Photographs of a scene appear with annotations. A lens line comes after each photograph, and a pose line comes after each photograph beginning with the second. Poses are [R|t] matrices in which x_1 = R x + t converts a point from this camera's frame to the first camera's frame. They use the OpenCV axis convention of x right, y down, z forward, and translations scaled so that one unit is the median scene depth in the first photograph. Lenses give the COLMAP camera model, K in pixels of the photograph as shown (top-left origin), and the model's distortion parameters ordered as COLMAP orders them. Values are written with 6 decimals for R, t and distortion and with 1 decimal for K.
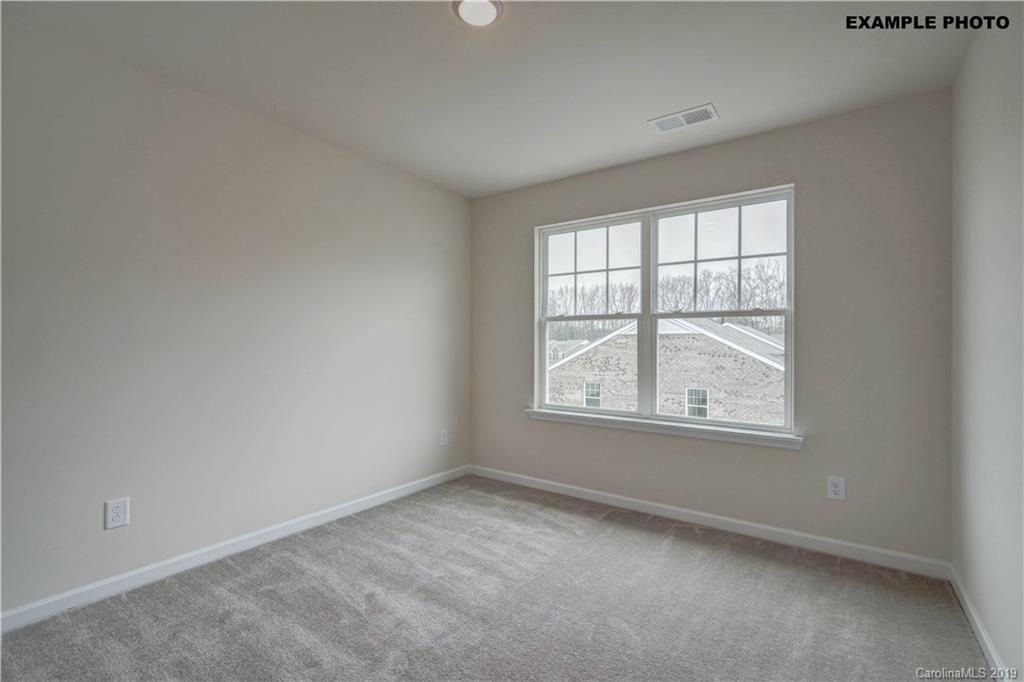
lens RADIAL K [[469.8, 0, 481.4], [0, 469.8, 337.5], [0, 0, 1]] dist [0.004115, 0.000045]
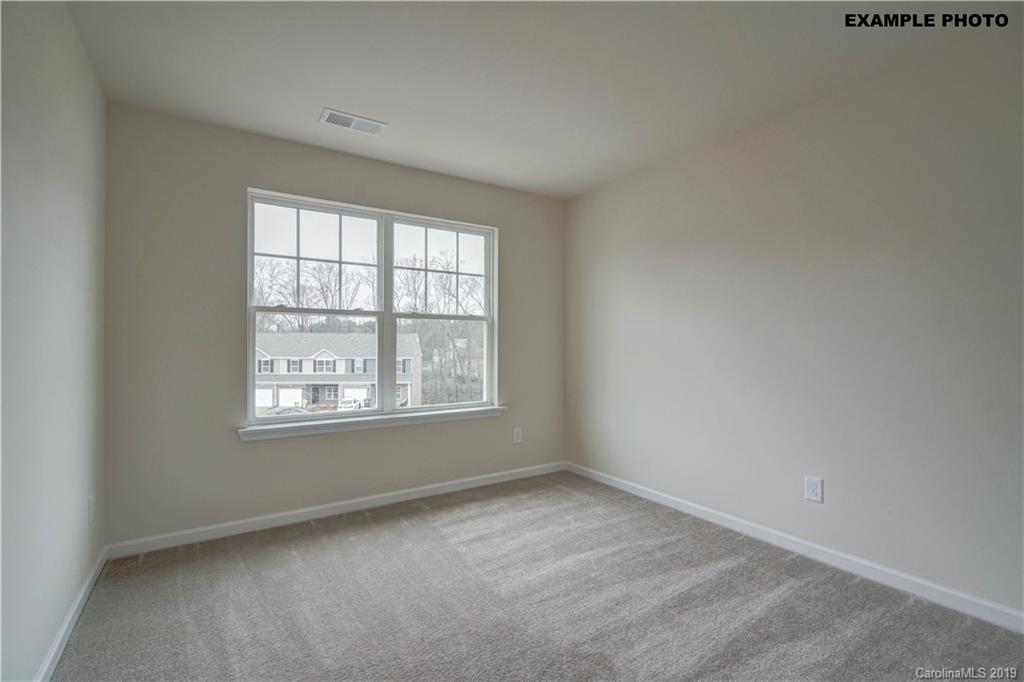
lens RADIAL K [[469.8, 0, 514.3], [0, 469.8, 343.5], [0, 0, 1]] dist [0.004115, 0.000045]
pose [[0.315634, -0.006929, 0.948856, -0.522100], [-0.012447, 0.999857, 0.011442, 0.002273], [-0.948800, -0.015422, 0.315502, 0.396038]]
